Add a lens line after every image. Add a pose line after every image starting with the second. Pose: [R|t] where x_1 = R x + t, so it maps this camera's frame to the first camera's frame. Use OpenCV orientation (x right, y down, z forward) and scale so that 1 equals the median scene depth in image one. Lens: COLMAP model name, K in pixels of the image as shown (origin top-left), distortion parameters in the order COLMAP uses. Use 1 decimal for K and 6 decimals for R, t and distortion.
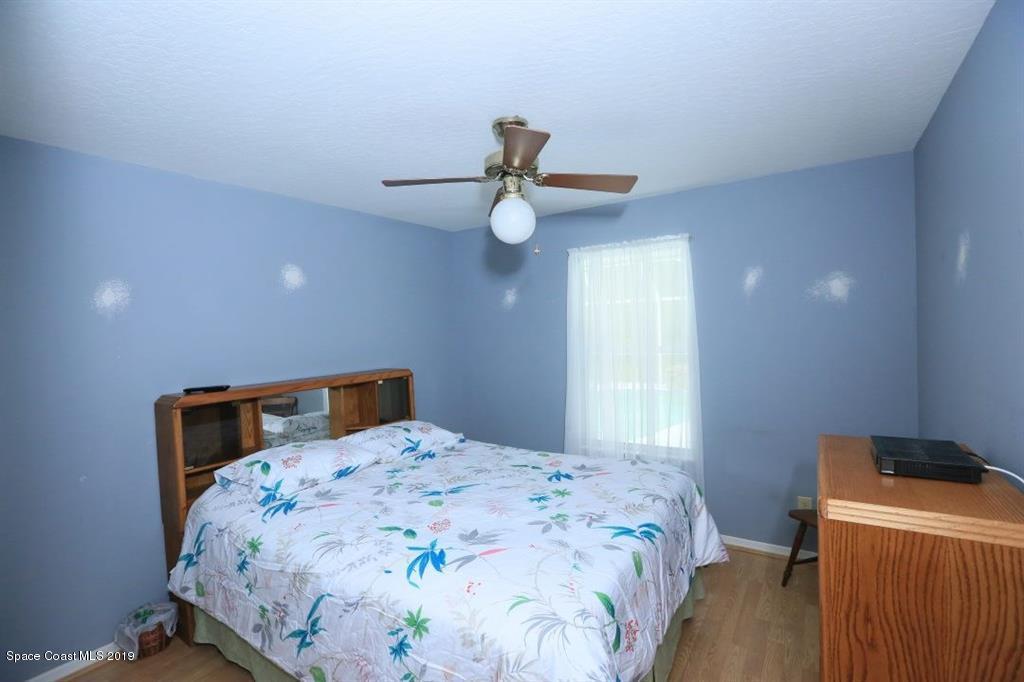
lens RADIAL K [[466.9, 0, 513.9], [0, 466.9, 337.6], [0, 0, 1]] dist [-0.049577, 0.018138]
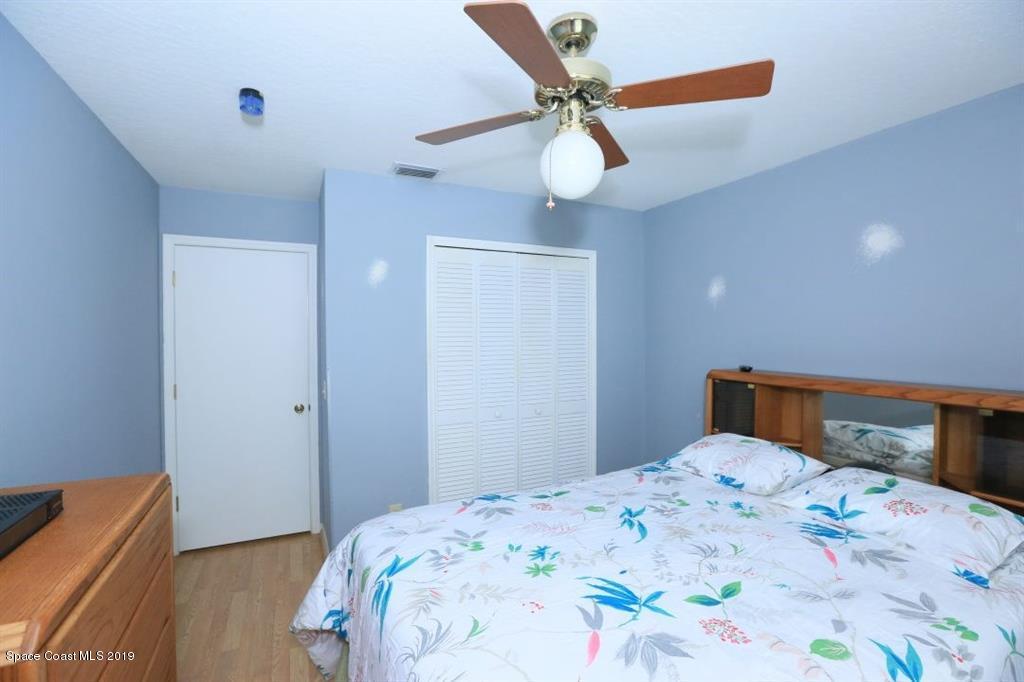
lens RADIAL K [[466.9, 0, 513.9], [0, 466.9, 337.6], [0, 0, 1]] dist [-0.049577, 0.018138]
pose [[-0.502743, 0.047828, -0.863112, 0.608716], [-0.001138, 0.998431, 0.055990, -0.023974], [0.864435, 0.029131, -0.501900, 1.176055]]
